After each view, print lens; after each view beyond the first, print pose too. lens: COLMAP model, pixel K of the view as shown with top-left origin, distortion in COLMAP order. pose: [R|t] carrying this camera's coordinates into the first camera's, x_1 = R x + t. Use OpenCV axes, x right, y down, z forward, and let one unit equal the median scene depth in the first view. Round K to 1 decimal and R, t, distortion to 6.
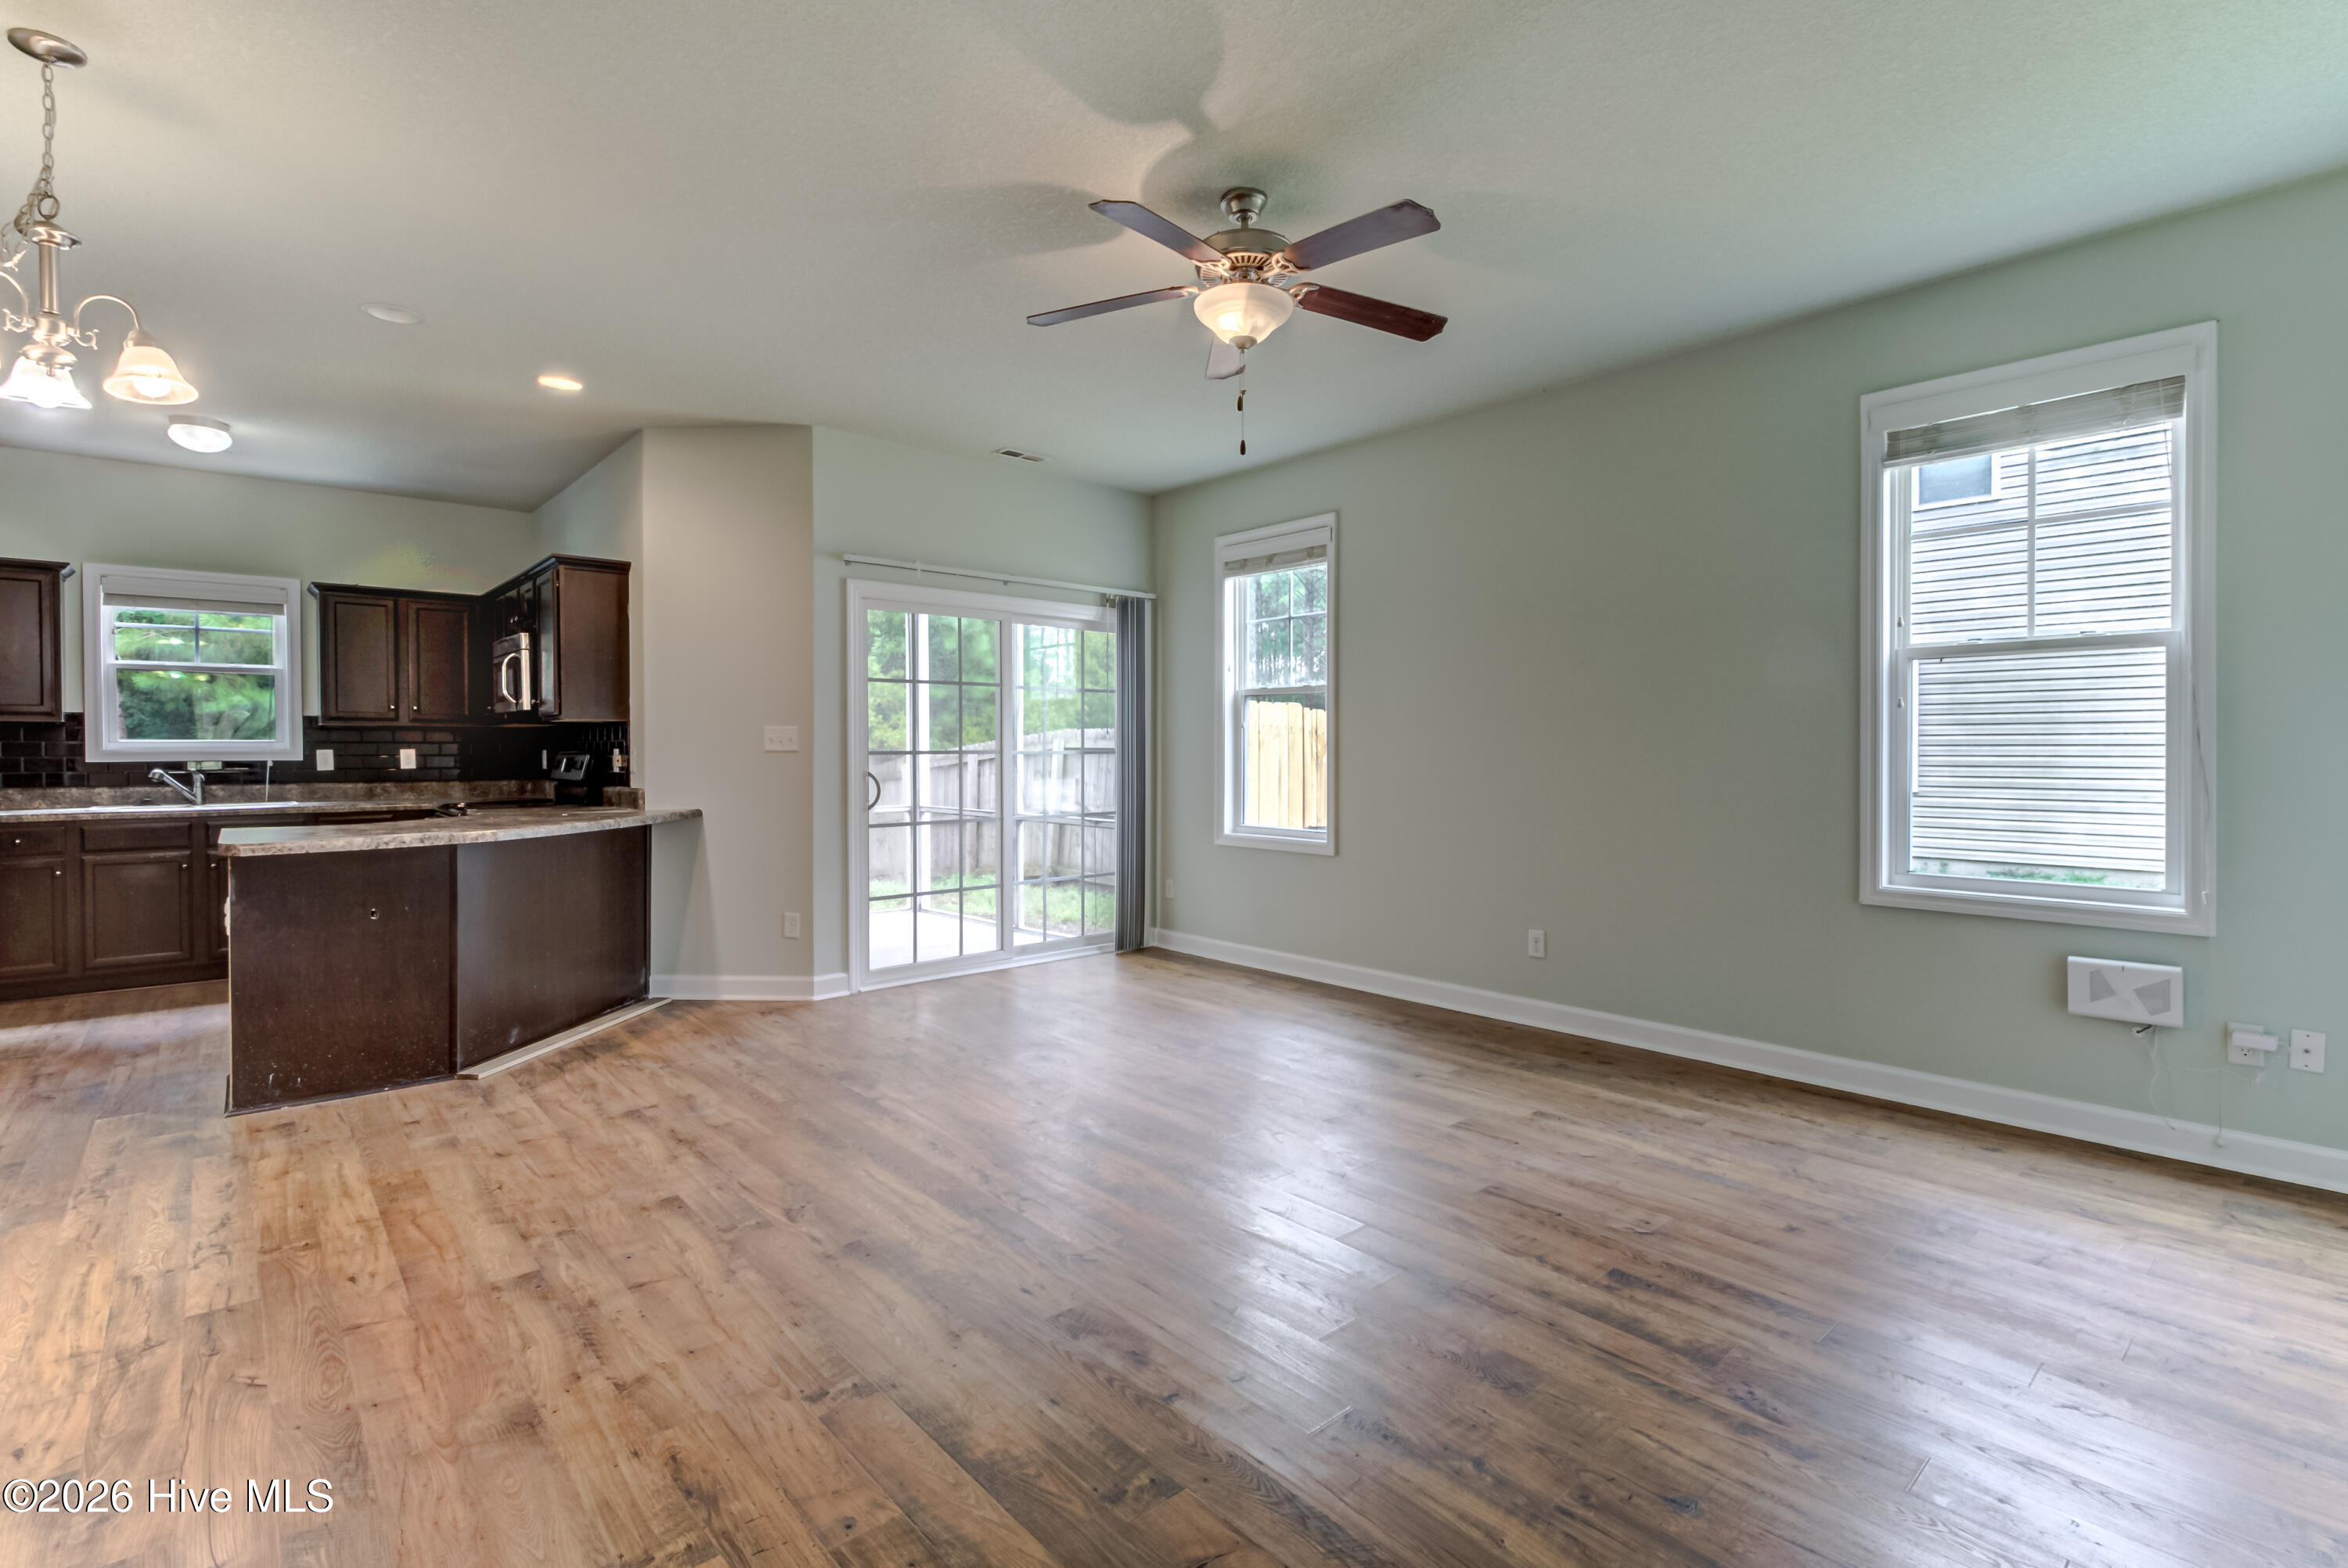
lens RADIAL K [[1080.9, 0, 1182.6], [0, 1080.9, 754.2], [0, 0, 1]] dist [0.001779, 0.015676]
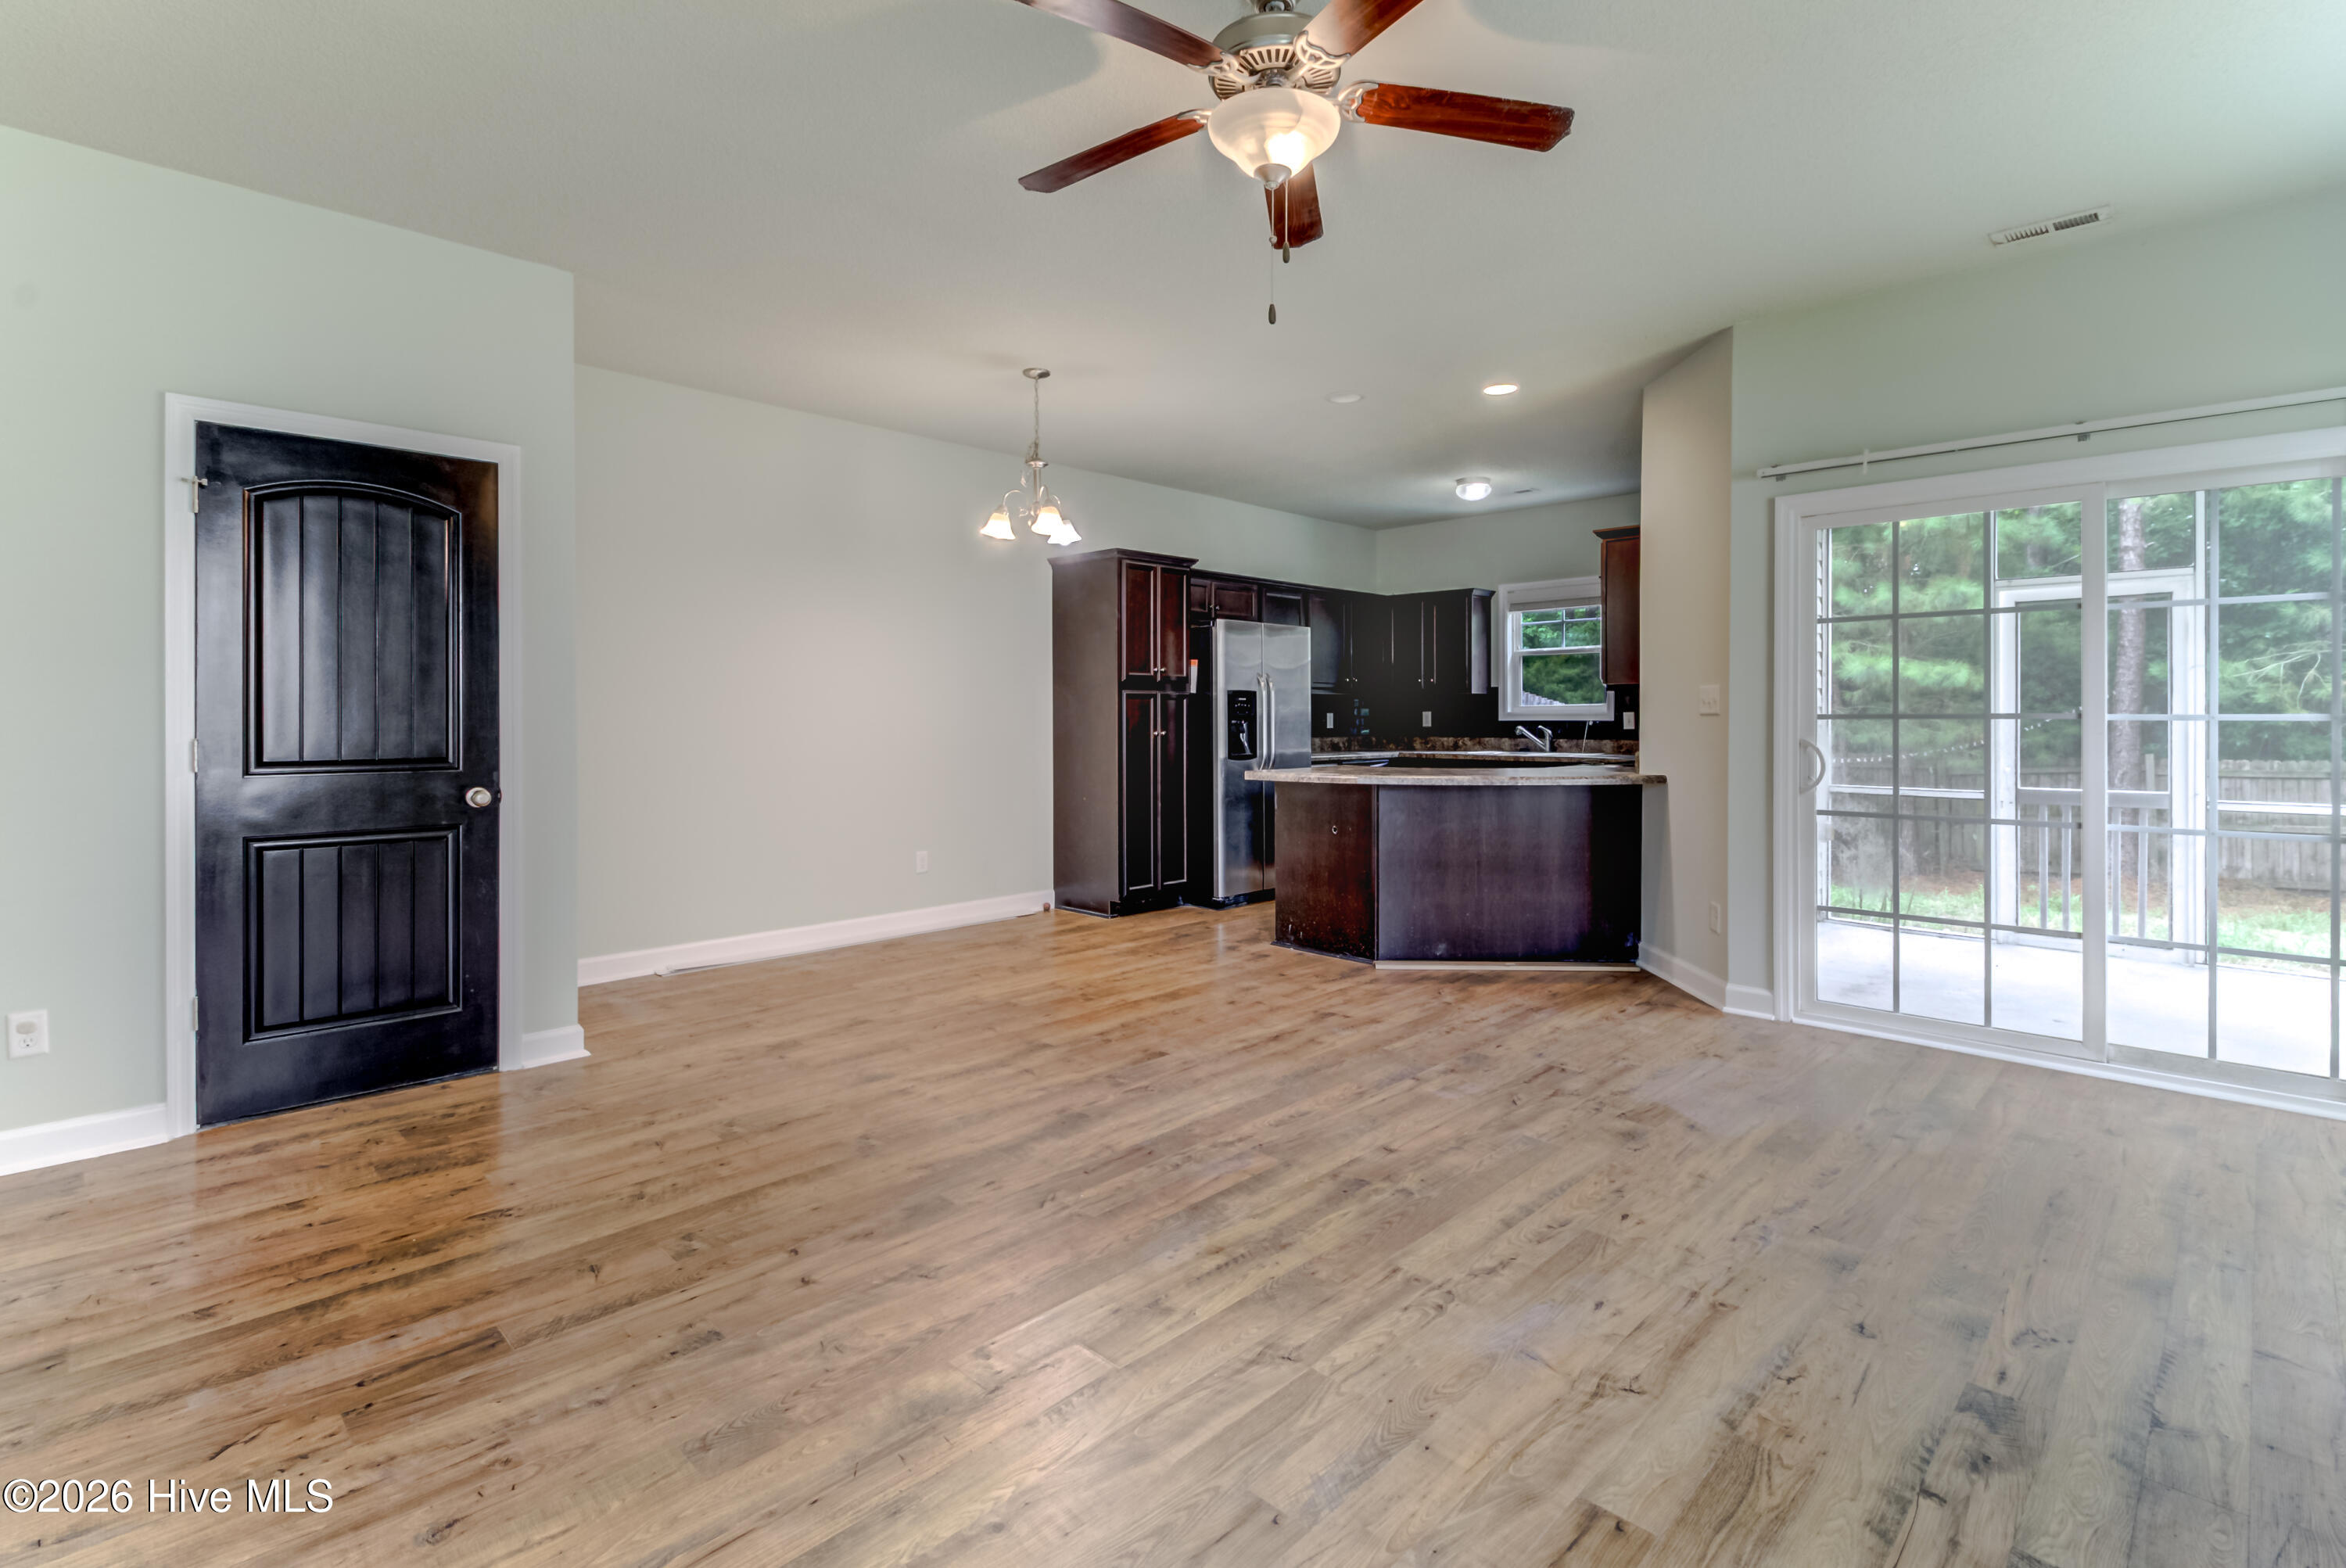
lens RADIAL K [[1087.7, 0, 1179.1], [0, 1087.7, 714.9], [0, 0, 1]] dist [0.019515, -0.009625]
pose [[0.067110, 0.002344, -0.997743, 0.589302], [-0.003713, 0.999991, 0.002099, -0.003184], [0.997739, 0.003564, 0.067118, 0.643953]]
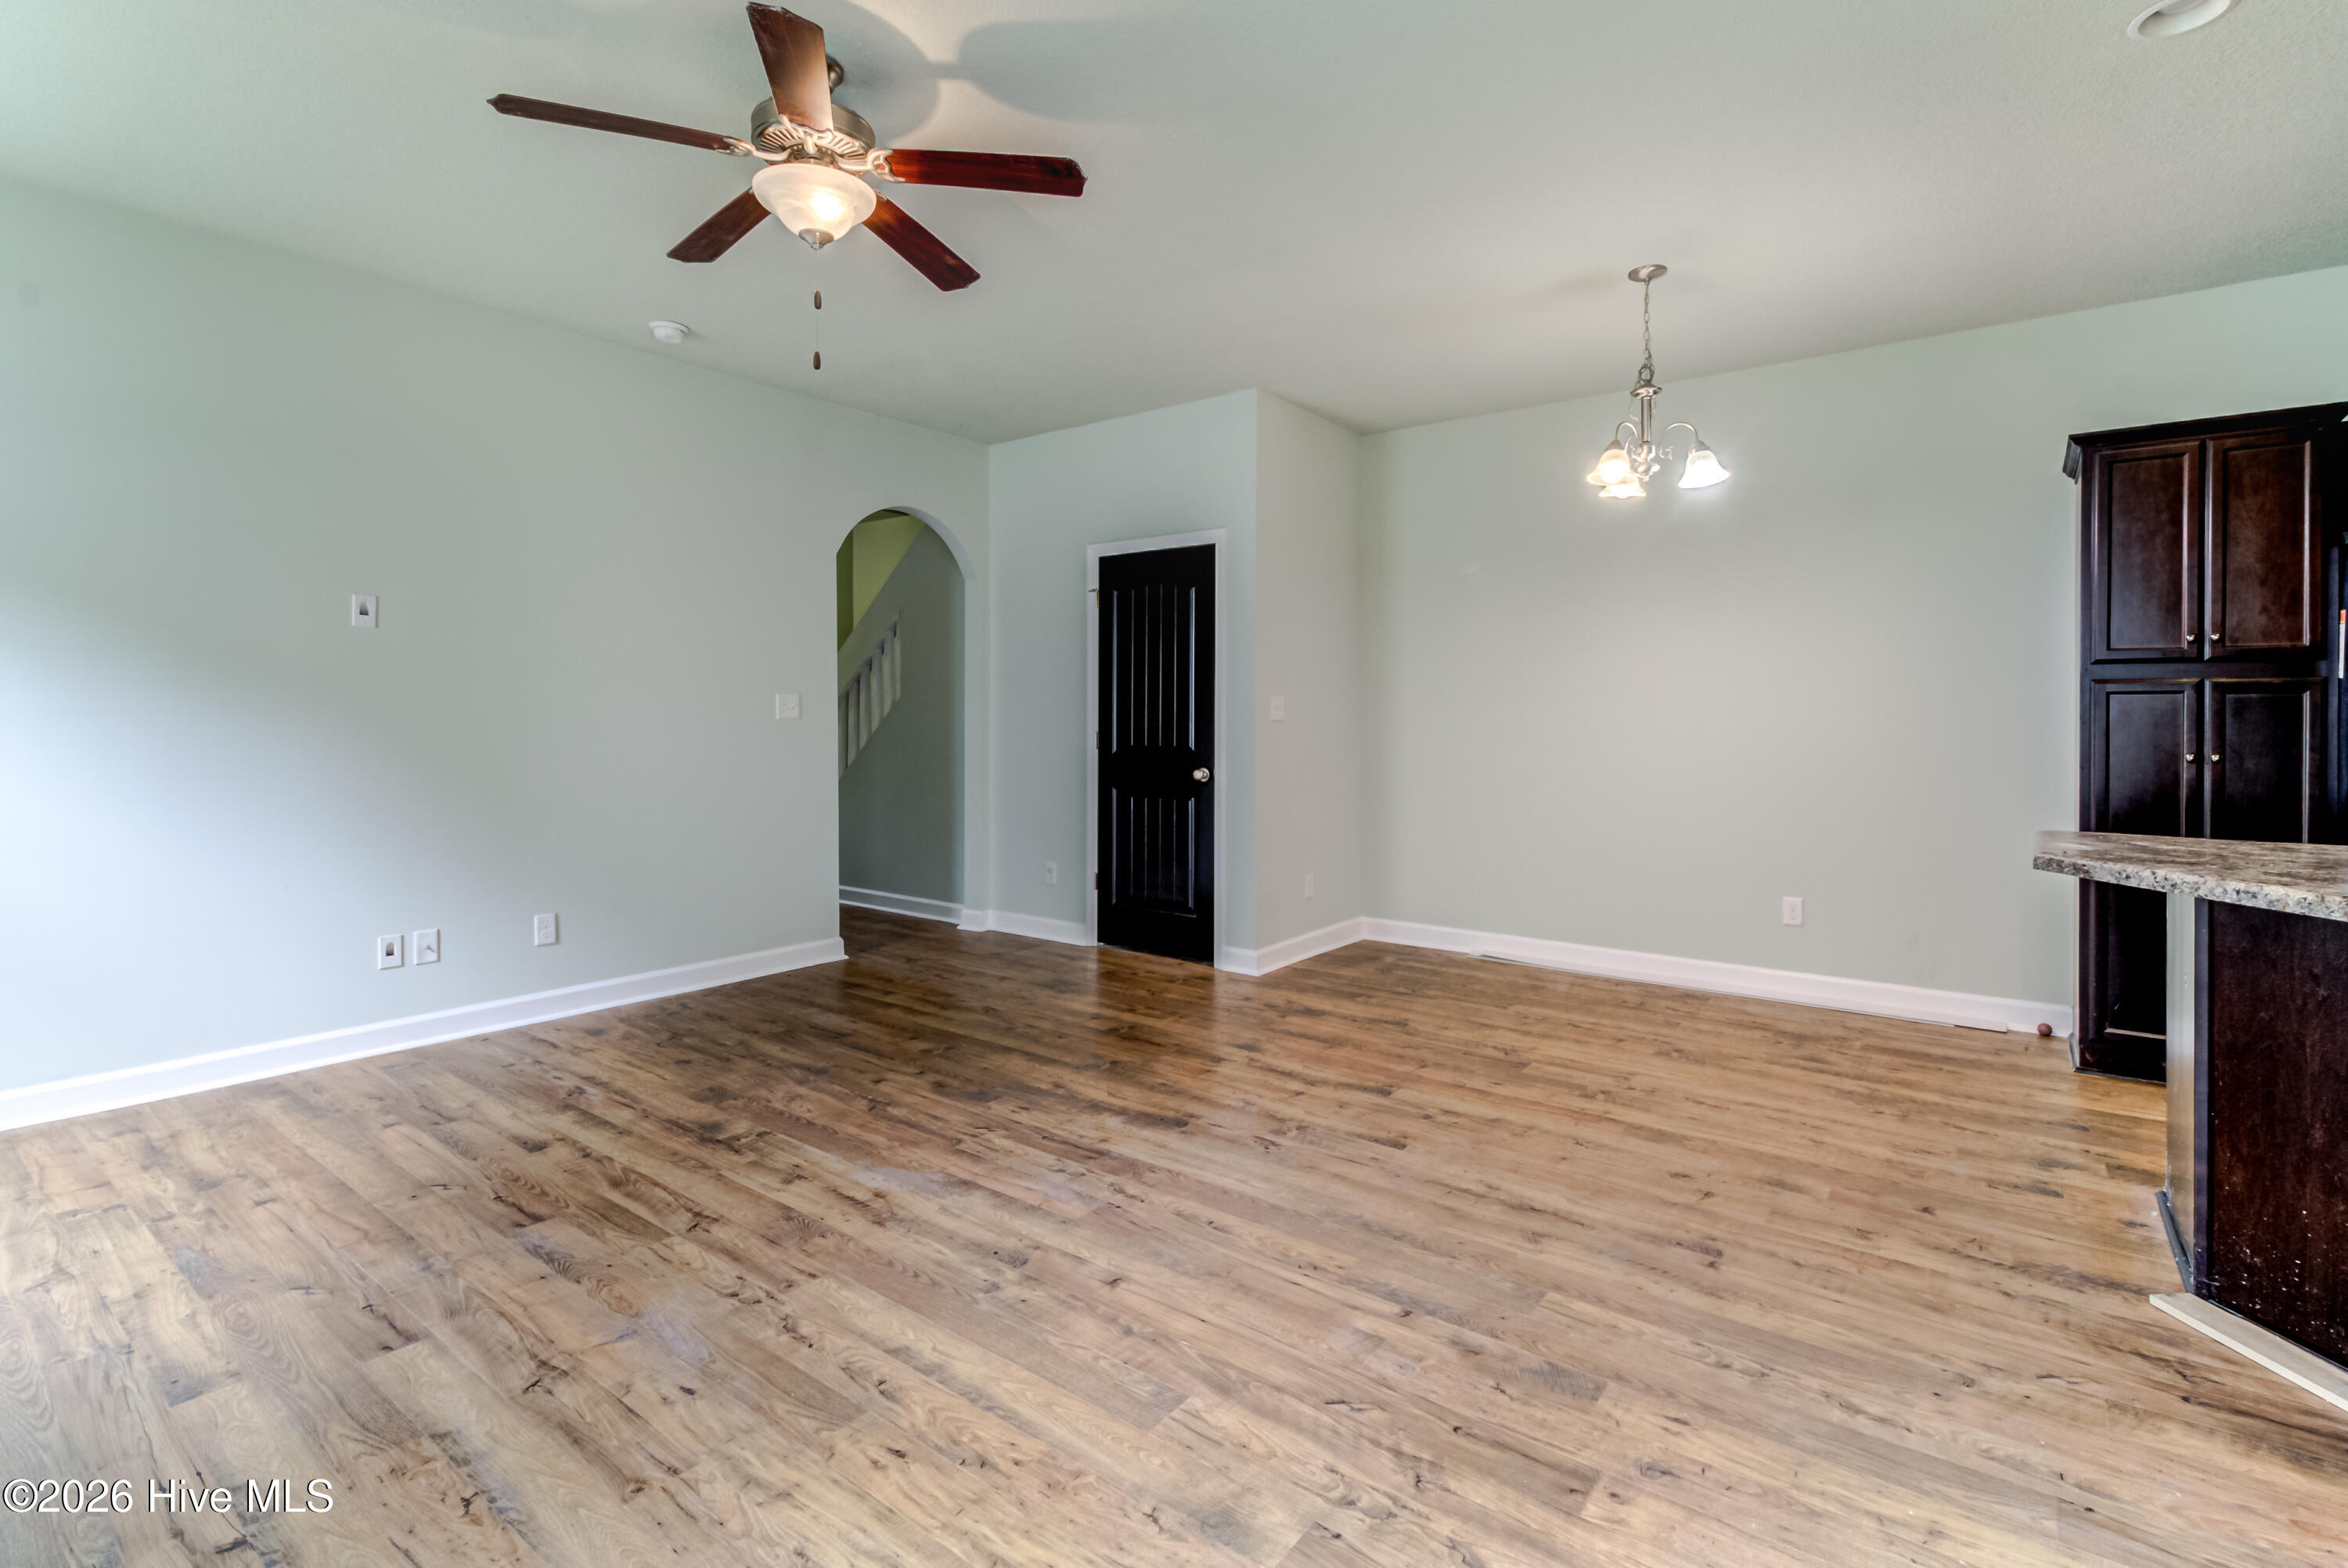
lens RADIAL K [[1088.4, 0, 1180.1], [0, 1088.4, 714.8], [0, 0, 1]] dist [0.019515, -0.009625]
pose [[-0.981683, -0.001385, -0.190515, -0.042201], [-0.001857, 0.999996, 0.002299, -0.006492], [0.190511, 0.002611, -0.981682, 1.382228]]
